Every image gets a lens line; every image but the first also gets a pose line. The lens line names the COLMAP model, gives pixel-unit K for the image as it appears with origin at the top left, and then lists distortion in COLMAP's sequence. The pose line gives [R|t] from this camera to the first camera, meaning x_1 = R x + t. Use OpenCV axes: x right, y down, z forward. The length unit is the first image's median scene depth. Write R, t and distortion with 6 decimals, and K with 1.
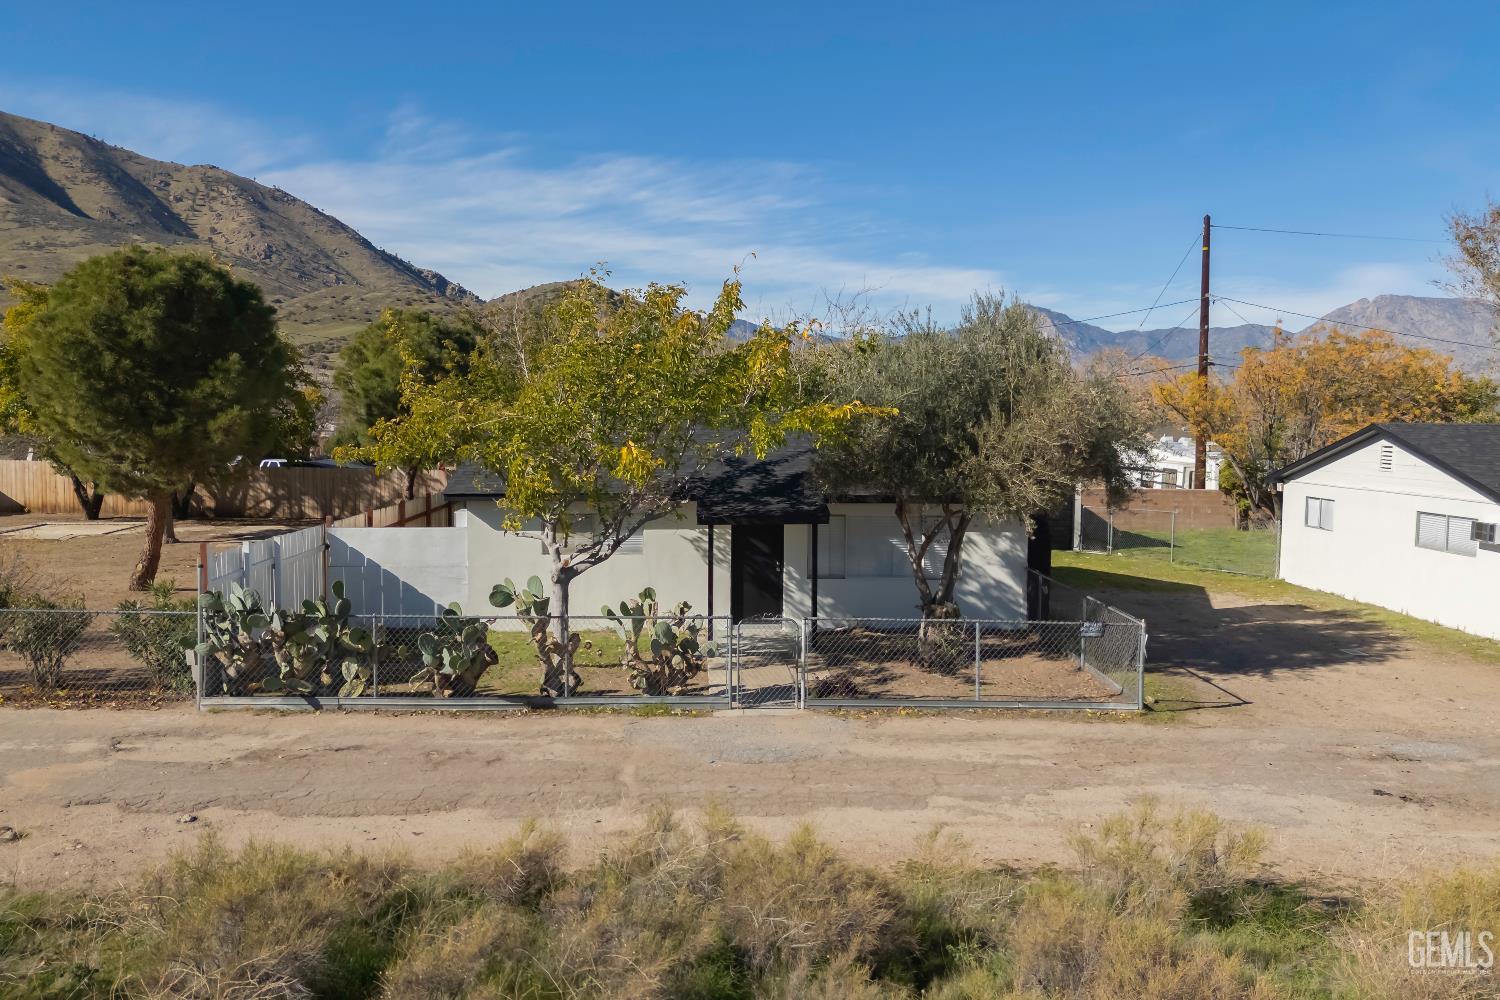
lens RADIAL K [[1087.8, 0, 746.9], [0, 1087.8, 493.6], [0, 0, 1]] dist [0.119590, -0.103136]
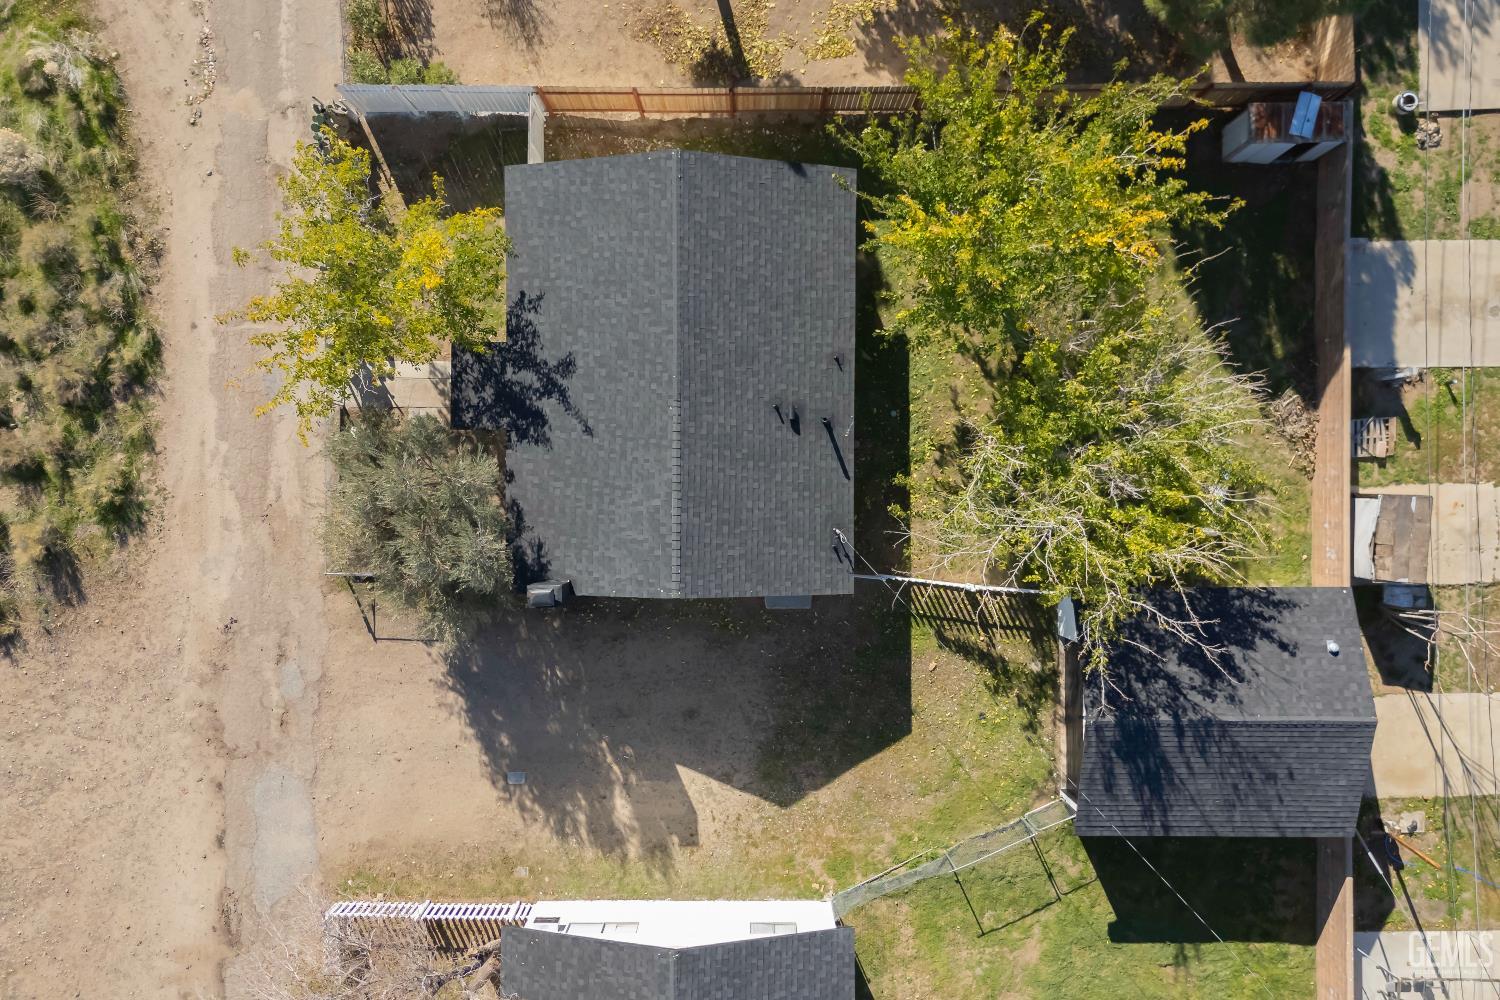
lens RADIAL K [[1091.8, 0, 746.0], [0, 1091.8, 494.4], [0, 0, 1]] dist [0.109713, -0.087638]
pose [[-0.052176, 0.998567, -0.011870, 0.149191], [-0.070047, 0.008197, 0.997510, -1.407266], [0.996178, 0.052878, 0.069518, 1.183200]]
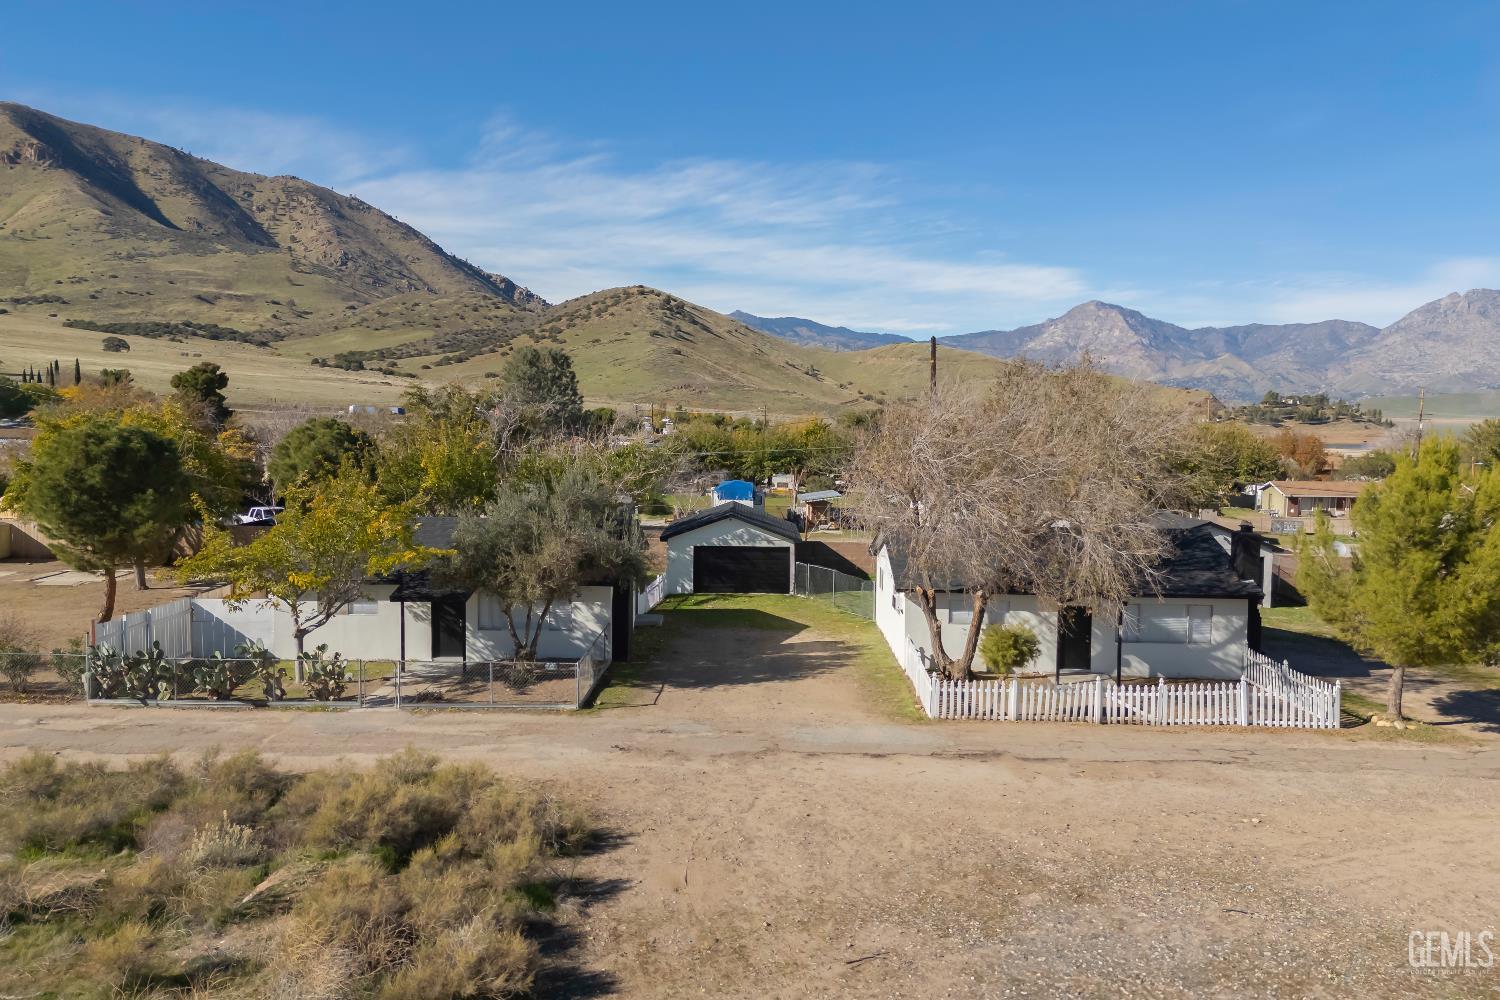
lens RADIAL K [[1091.8, 0, 746.0], [0, 1091.8, 494.4], [0, 0, 1]] dist [0.109713, -0.087638]
pose [[0.998138, 0.002503, -0.060947, 0.566235], [-0.002436, 0.999996, 0.001174, -0.131743], [0.060949, -0.001023, 0.998140, -0.653070]]
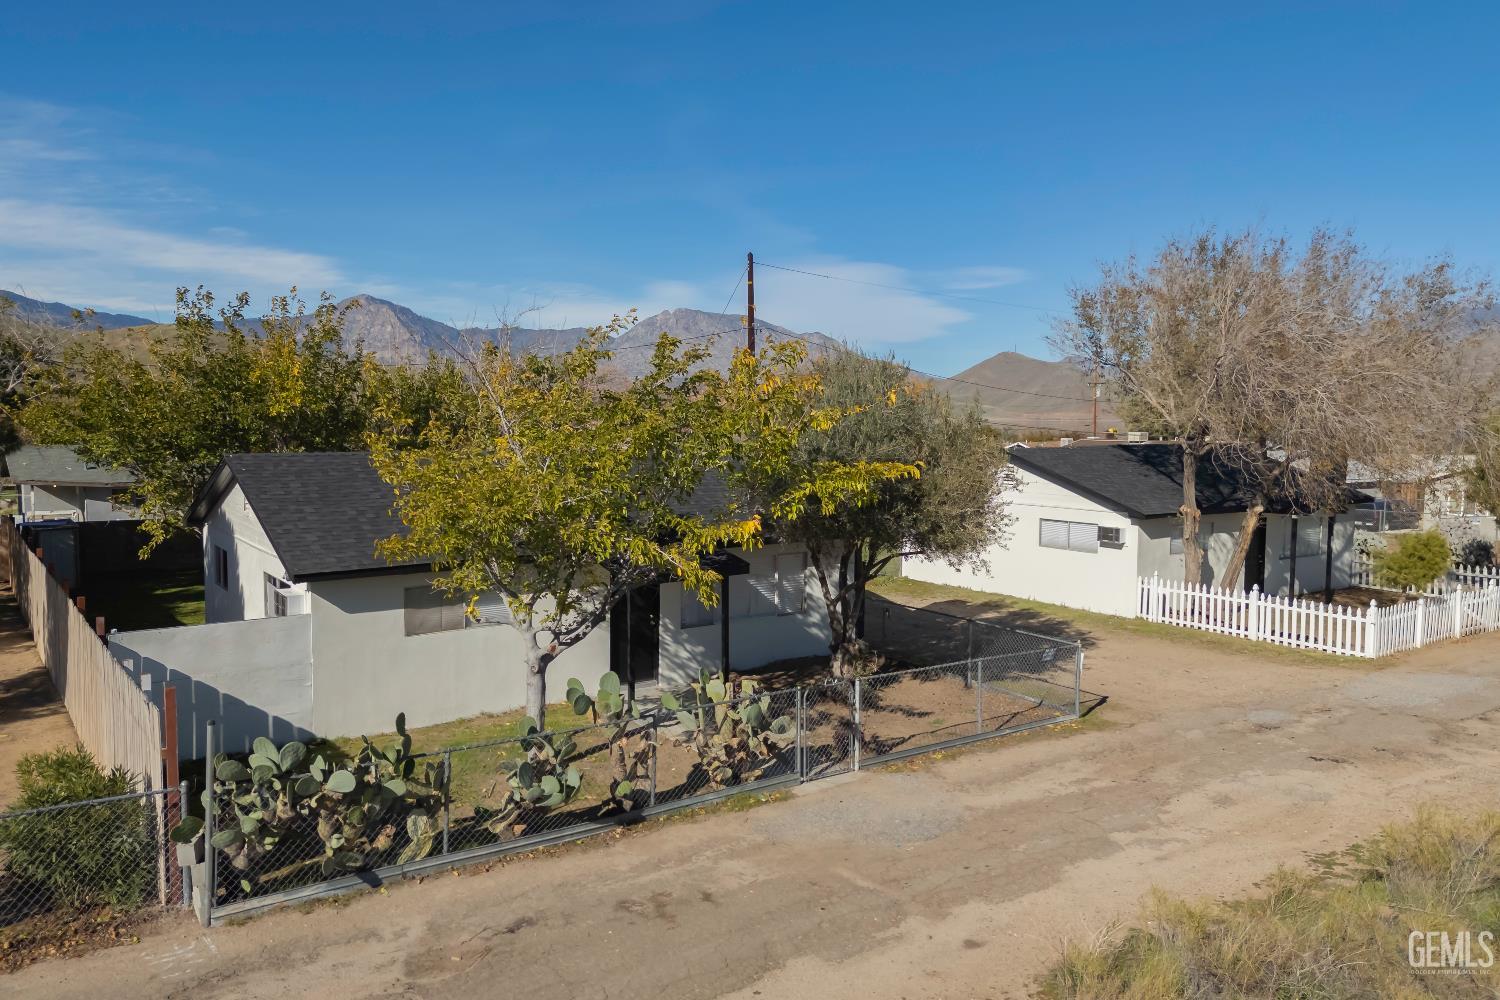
lens RADIAL K [[1091.8, 0, 746.0], [0, 1091.8, 494.4], [0, 0, 1]] dist [0.109713, -0.087638]
pose [[0.840010, -0.043480, 0.540825, -0.412457], [0.040595, 0.999027, 0.017264, -0.054527], [-0.541050, 0.007453, 0.840958, 0.156354]]
